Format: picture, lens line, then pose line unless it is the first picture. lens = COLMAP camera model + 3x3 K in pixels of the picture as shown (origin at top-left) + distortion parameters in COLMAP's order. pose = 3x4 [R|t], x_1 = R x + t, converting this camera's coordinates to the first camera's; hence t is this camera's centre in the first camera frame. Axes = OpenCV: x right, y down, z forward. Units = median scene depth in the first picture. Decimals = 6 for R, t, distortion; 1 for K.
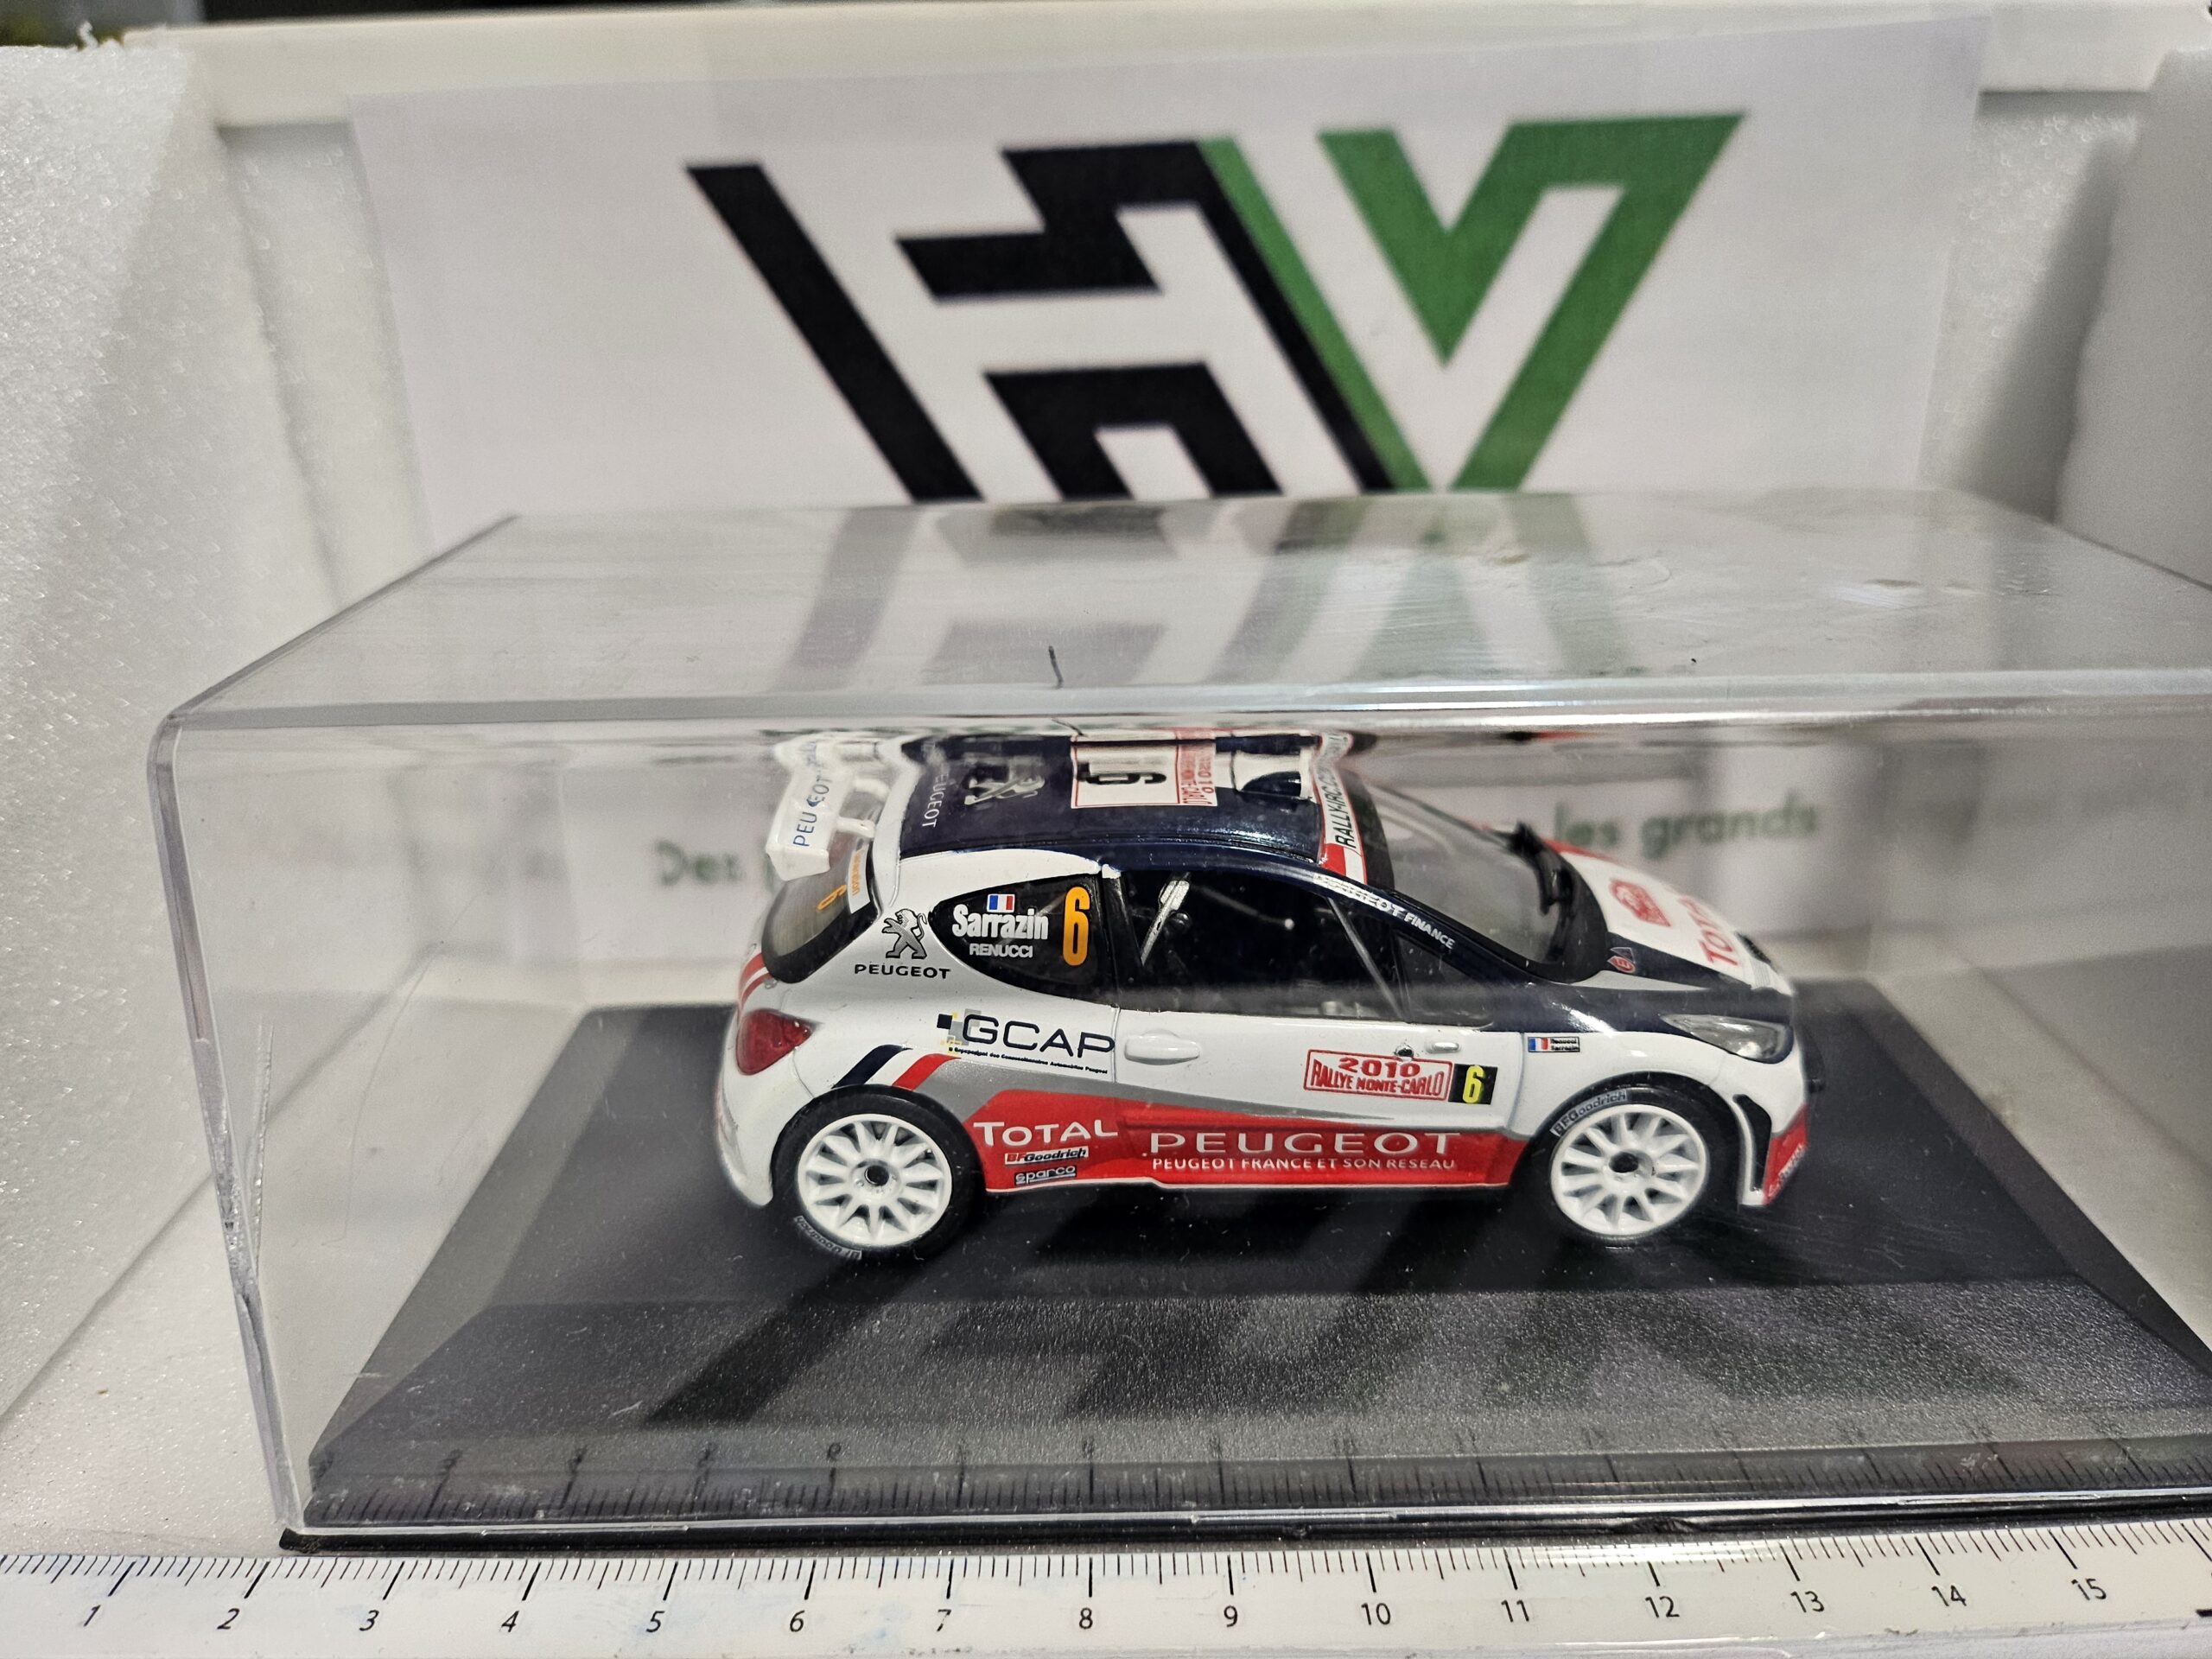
lens RADIAL K [[1615.7, 0, 1115.3], [0, 1615.7, 823.0], [0, 0, 1]] dist [-0.000069, -0.051898]
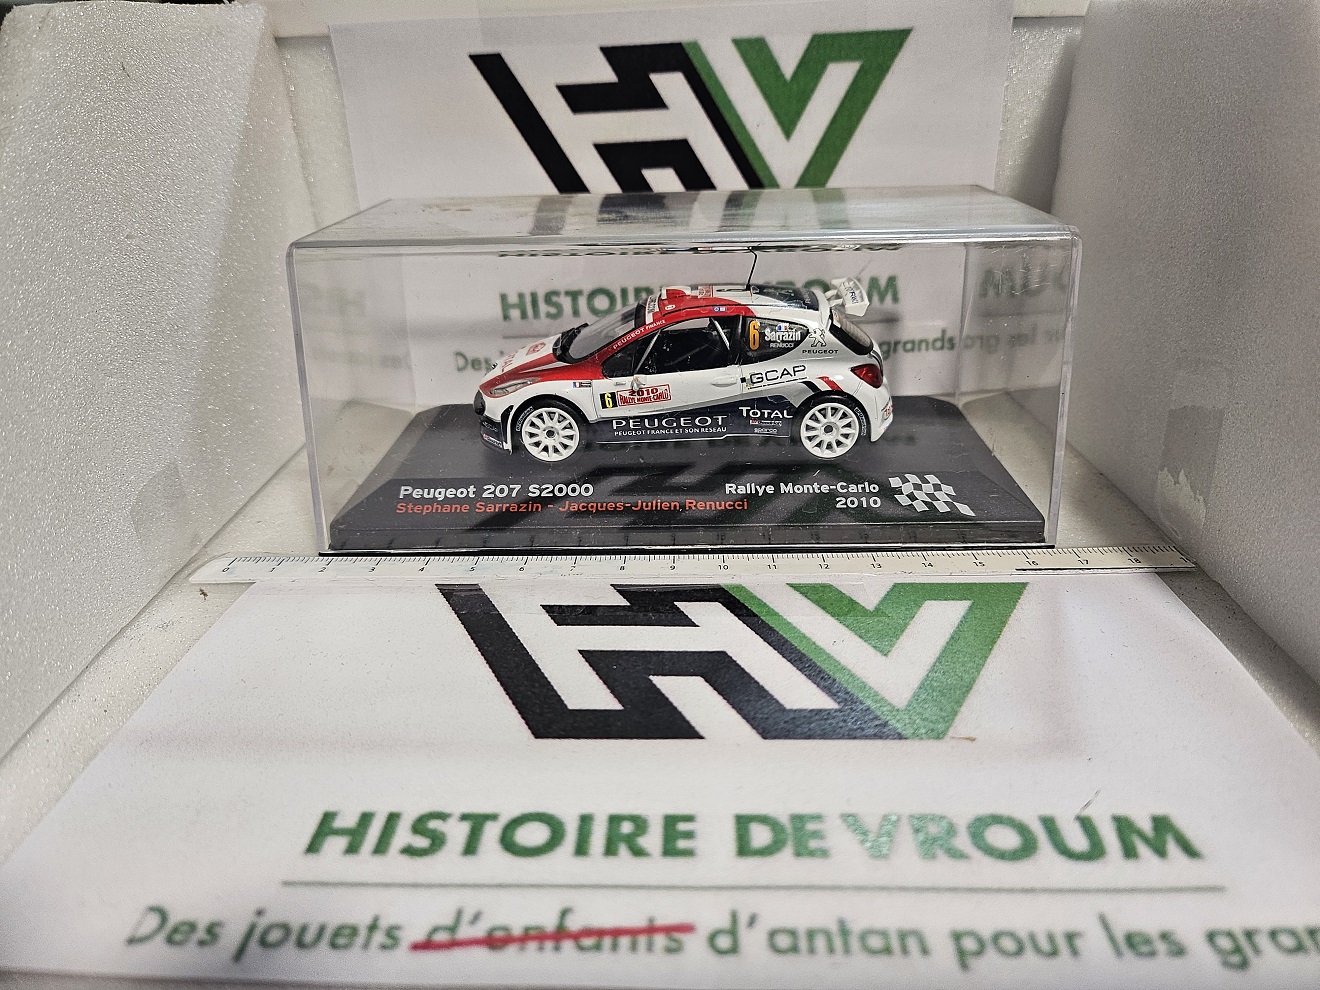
lens RADIAL K [[929.3, 0, 660.0], [0, 929.3, 495.0], [0, 0, 1]] dist [0.000014, -0.002999]
pose [[0.999756, 0.003743, -0.021784, 0.050364], [-0.002804, 0.999072, 0.042975, 0.187243], [0.021925, -0.042904, 0.998839, -0.405565]]
